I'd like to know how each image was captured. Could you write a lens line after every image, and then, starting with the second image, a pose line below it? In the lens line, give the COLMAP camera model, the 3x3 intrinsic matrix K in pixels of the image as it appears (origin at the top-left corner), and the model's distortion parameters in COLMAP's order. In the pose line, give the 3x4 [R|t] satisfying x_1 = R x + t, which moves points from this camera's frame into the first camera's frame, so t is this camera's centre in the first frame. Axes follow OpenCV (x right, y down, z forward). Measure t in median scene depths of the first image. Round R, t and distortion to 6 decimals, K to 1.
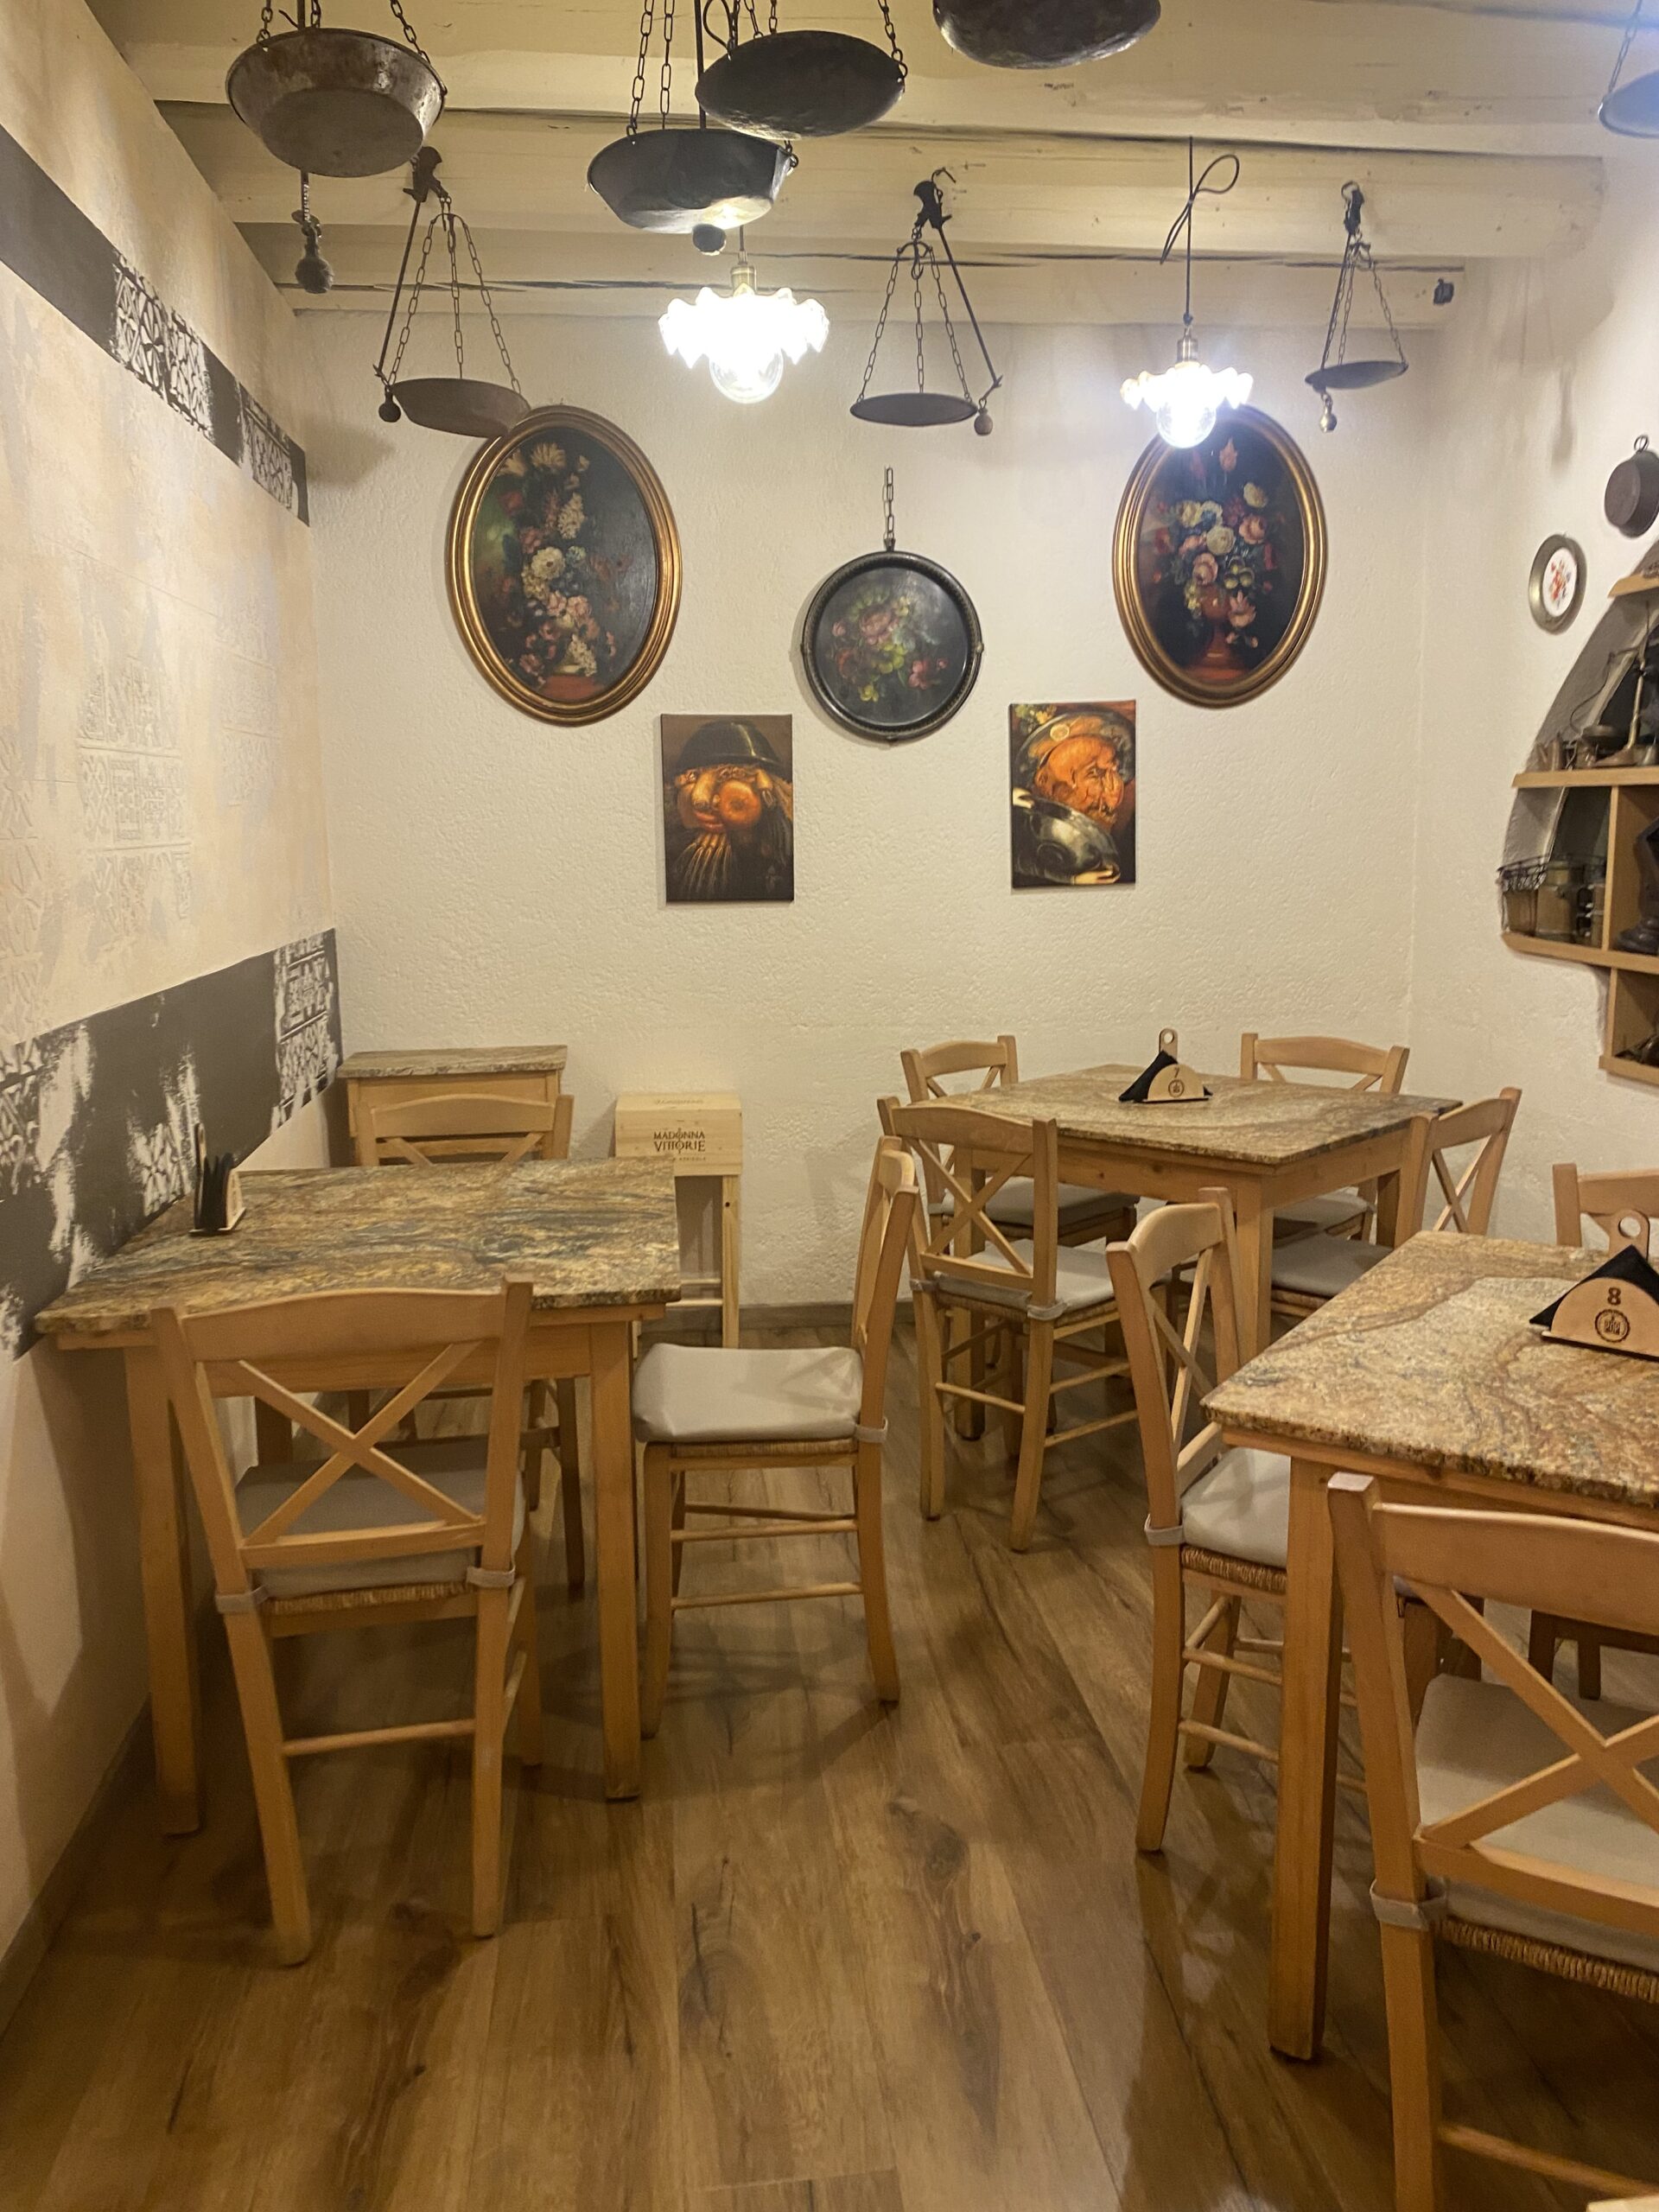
lens RADIAL K [[1679.1, 0, 827.7], [0, 1679.1, 1074.6], [0, 0, 1]] dist [0.045661, -0.101717]
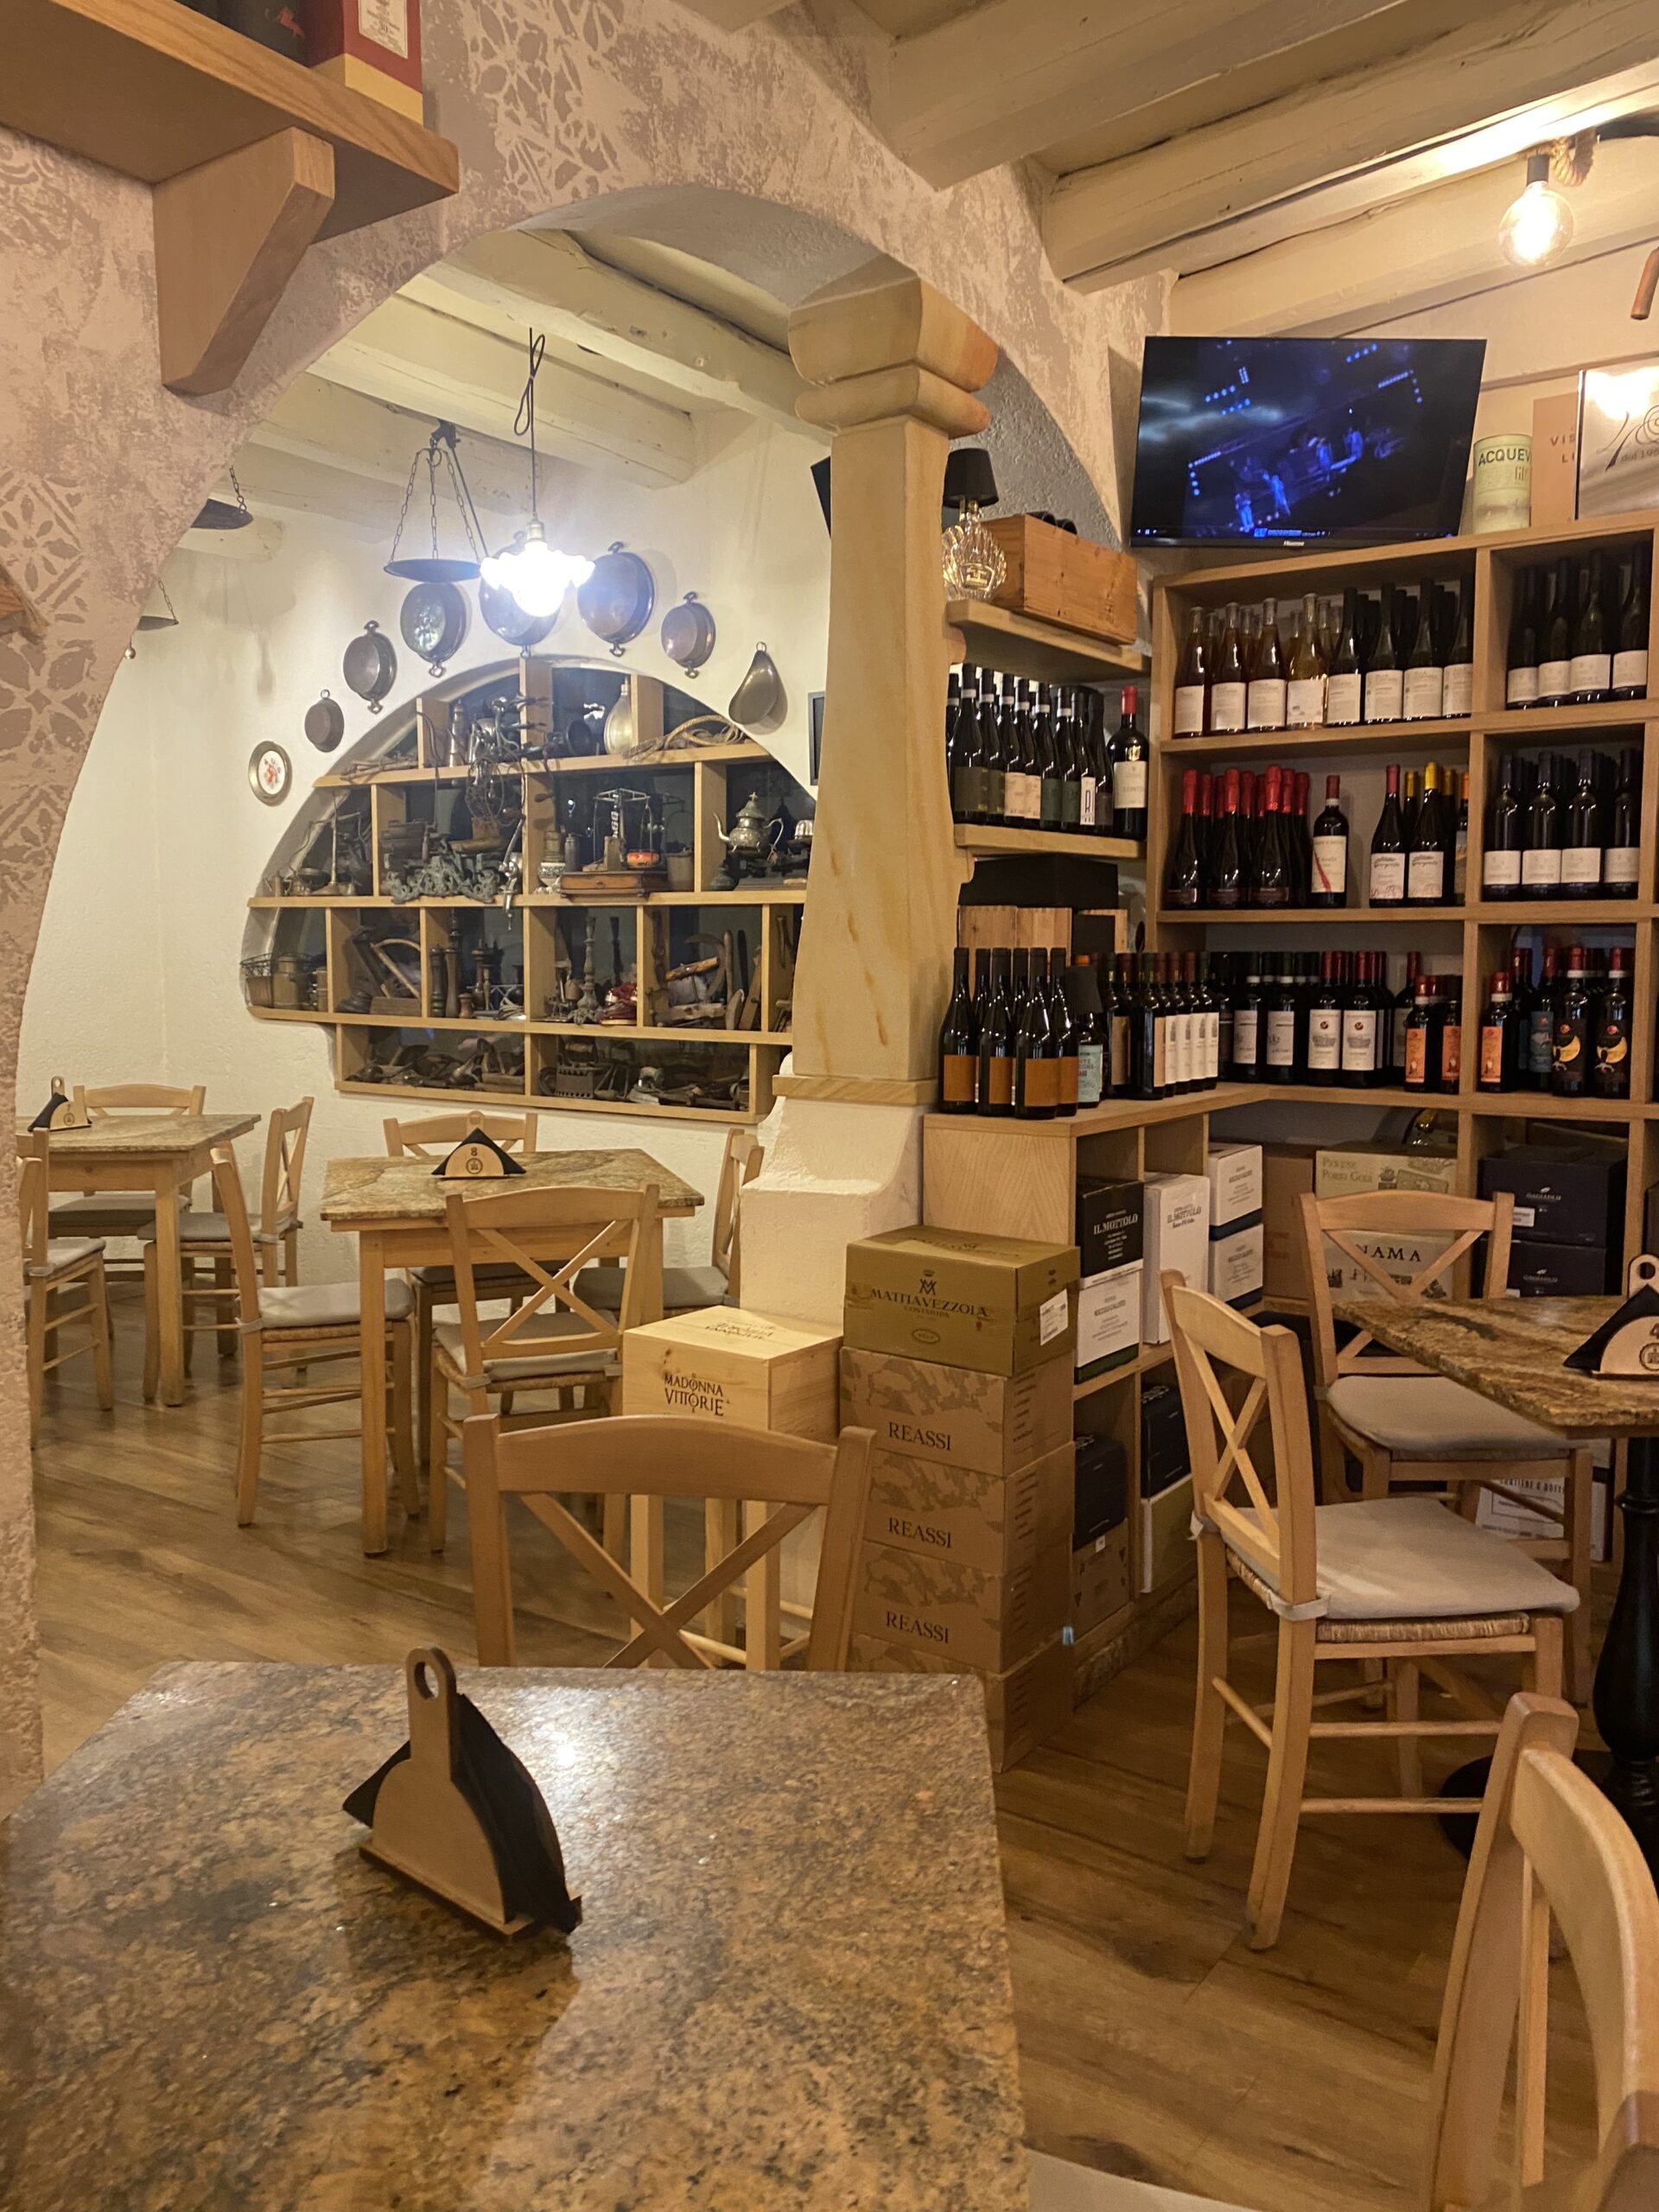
lens RADIAL K [[1679.1, 0, 827.7], [0, 1679.1, 1074.6], [0, 0, 1]] dist [0.045661, -0.101717]
pose [[0.662733, -0.052861, 0.746988, -0.385111], [0.103069, 0.994451, -0.021071, 0.060508], [-0.741729, 0.090956, 0.664504, -0.351365]]
